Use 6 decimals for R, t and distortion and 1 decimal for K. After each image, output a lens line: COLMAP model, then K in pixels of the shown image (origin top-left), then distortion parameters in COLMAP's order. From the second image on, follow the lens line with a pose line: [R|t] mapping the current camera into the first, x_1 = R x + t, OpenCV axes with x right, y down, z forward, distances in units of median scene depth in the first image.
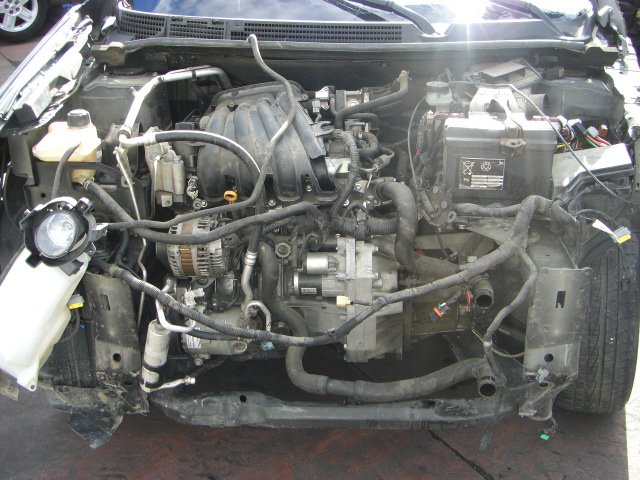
lens RADIAL K [[720.1, 0, 309.3], [0, 720.1, 238.1], [0, 0, 1]] dist [-0.137835, 0.000000]
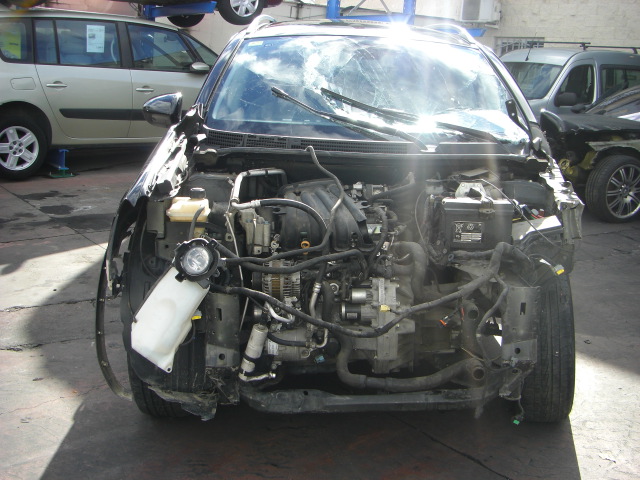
lens RADIAL K [[720.1, 0, 321.5], [0, 720.1, 244.4], [0, 0, 1]] dist [-0.137835, 0.000000]
pose [[0.993775, 0.018267, 0.109895, -0.229251], [0.006367, 0.975539, -0.219734, 0.257843], [-0.111220, 0.219066, 0.969350, -0.438870]]
